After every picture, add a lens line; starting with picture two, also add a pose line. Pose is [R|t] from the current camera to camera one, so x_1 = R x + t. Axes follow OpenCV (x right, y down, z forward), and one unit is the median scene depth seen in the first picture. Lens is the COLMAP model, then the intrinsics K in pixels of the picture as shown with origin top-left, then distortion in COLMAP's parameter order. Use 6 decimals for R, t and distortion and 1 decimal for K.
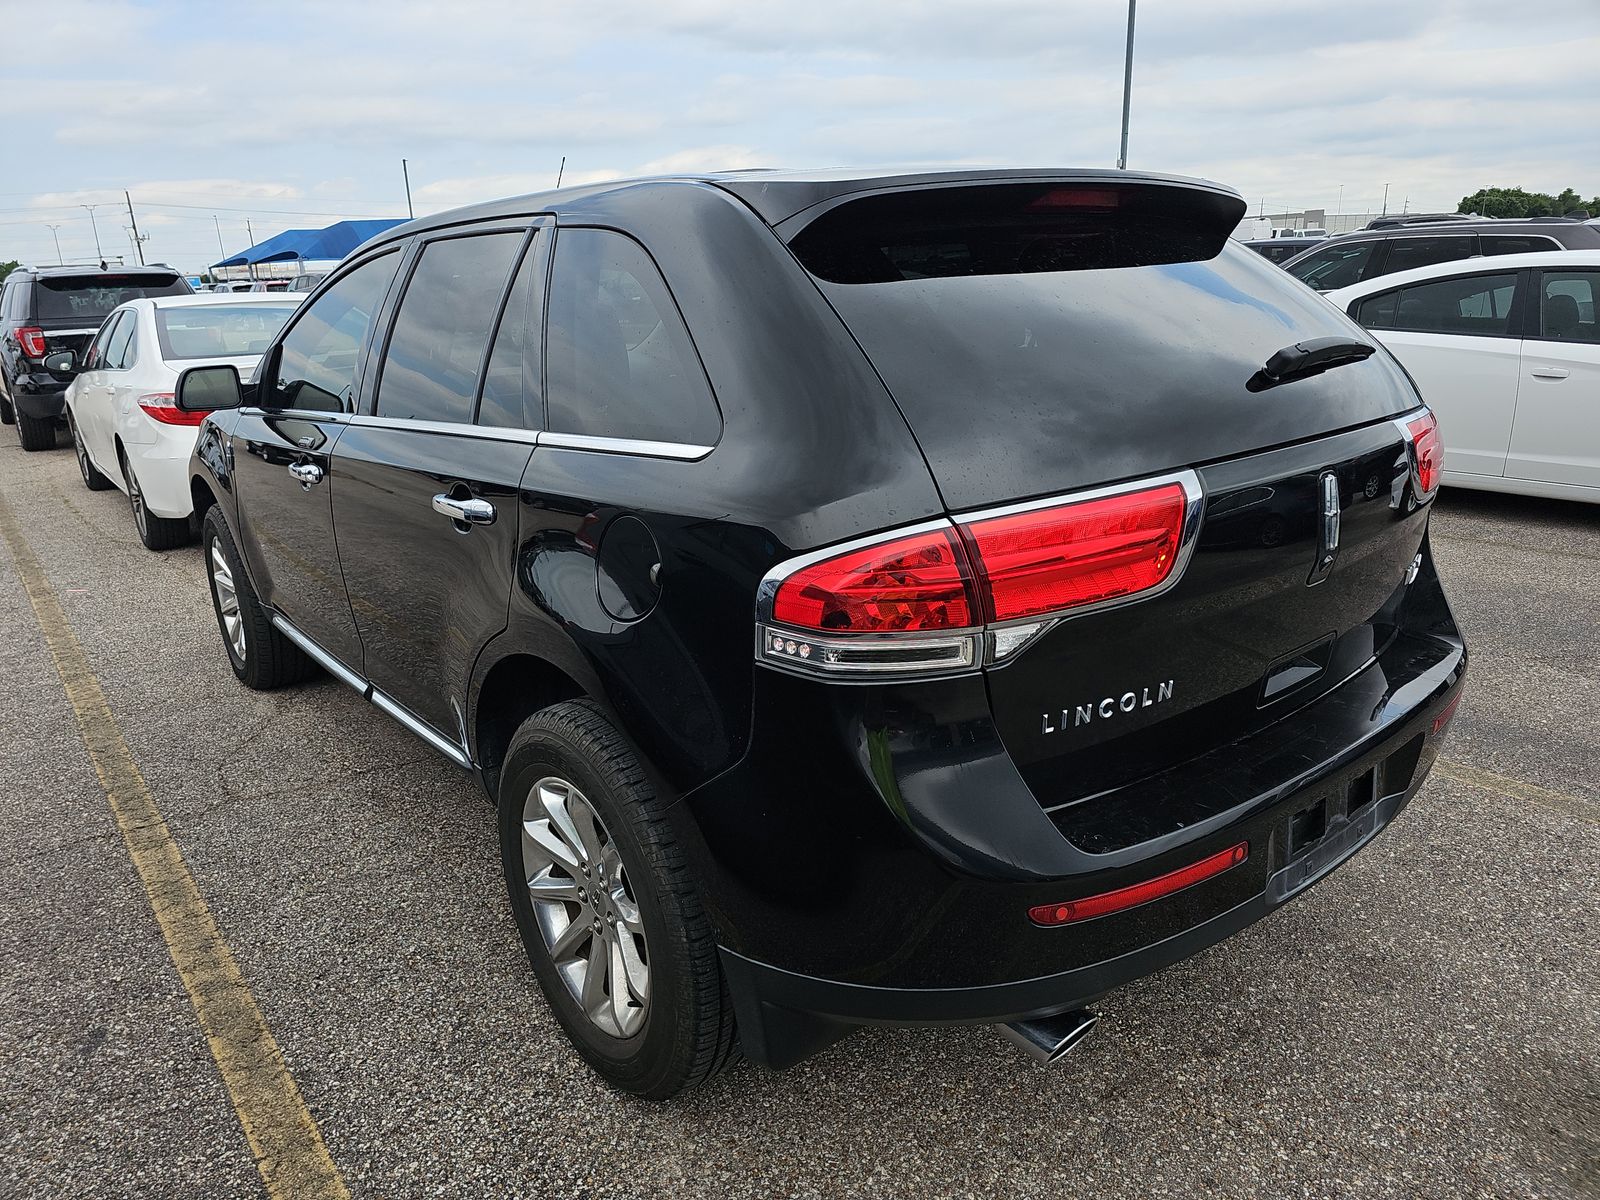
lens RADIAL K [[1069.1, 0, 792.0], [0, 1069.1, 601.3], [0, 0, 1]] dist [0.040091, -0.036330]
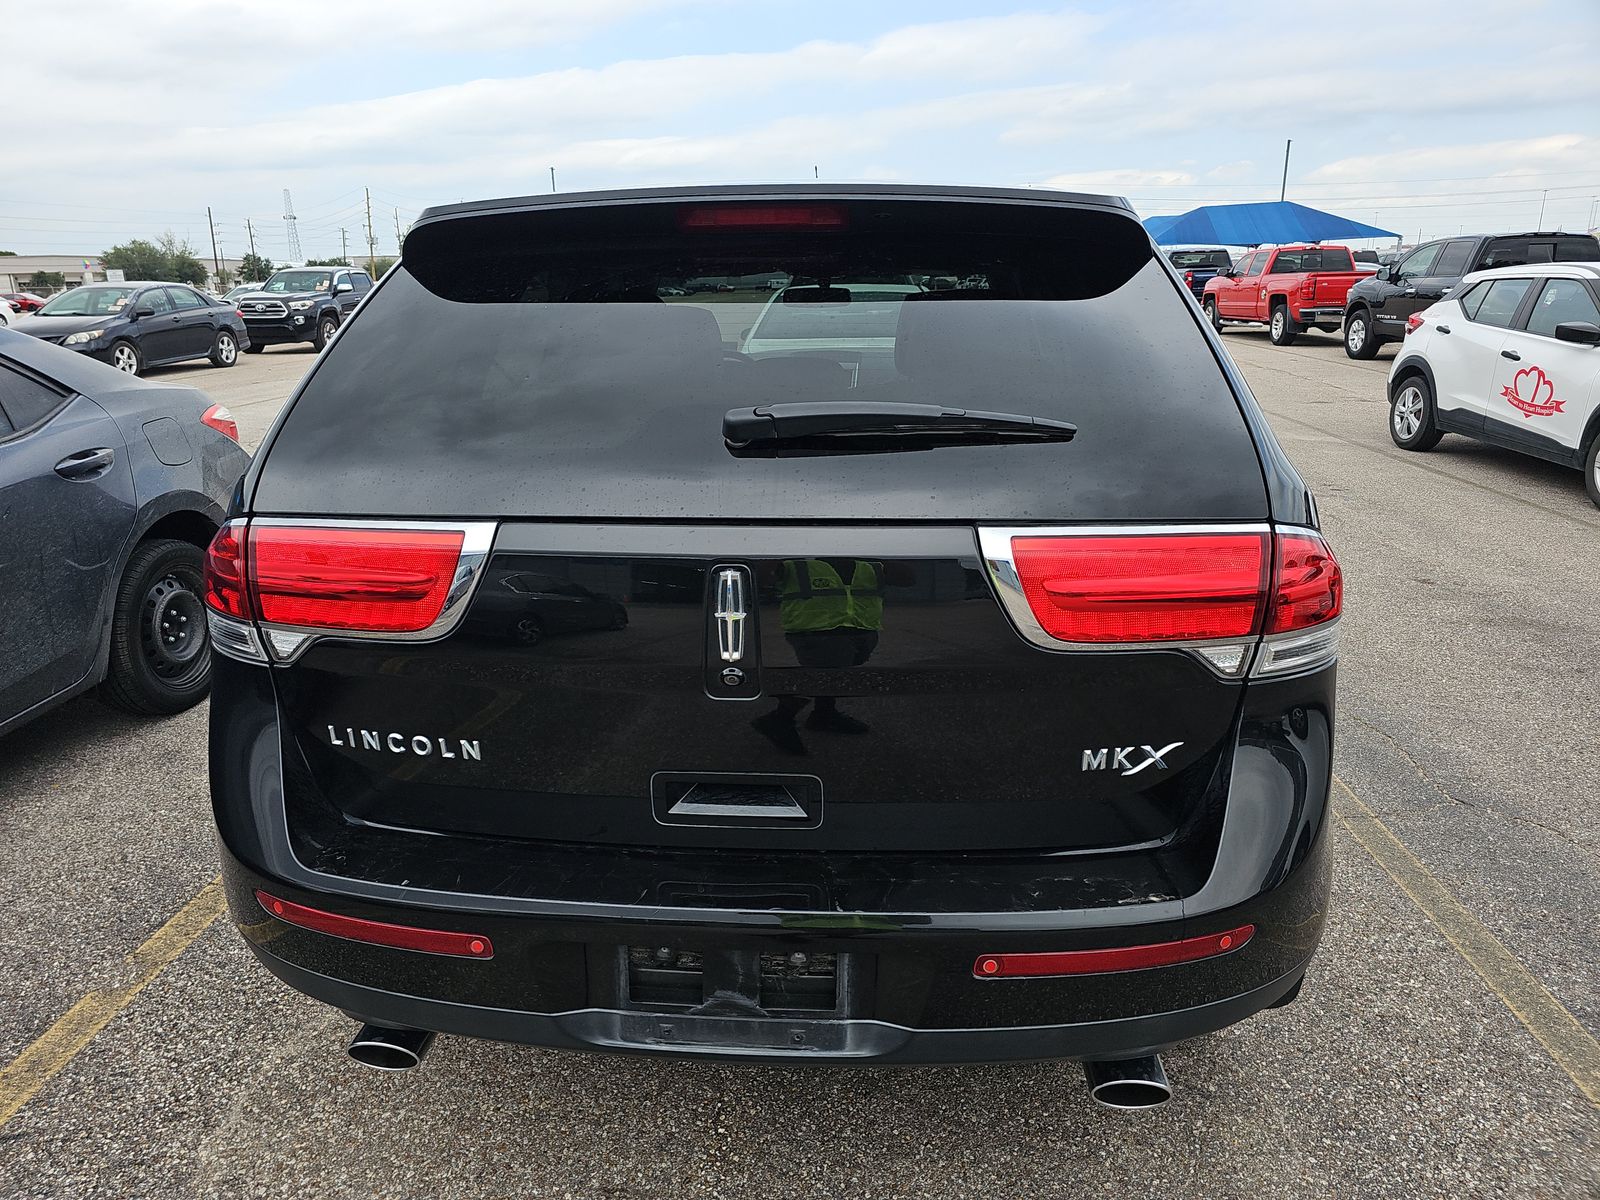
lens RADIAL K [[1069.1, 0, 785.4], [0, 1069.1, 591.7], [0, 0, 1]] dist [0.040091, -0.036330]
pose [[0.721800, 0.216527, -0.657360, 0.921377], [-0.212821, 0.973221, 0.086884, -0.155917], [0.658569, 0.077187, 0.748552, 0.379649]]
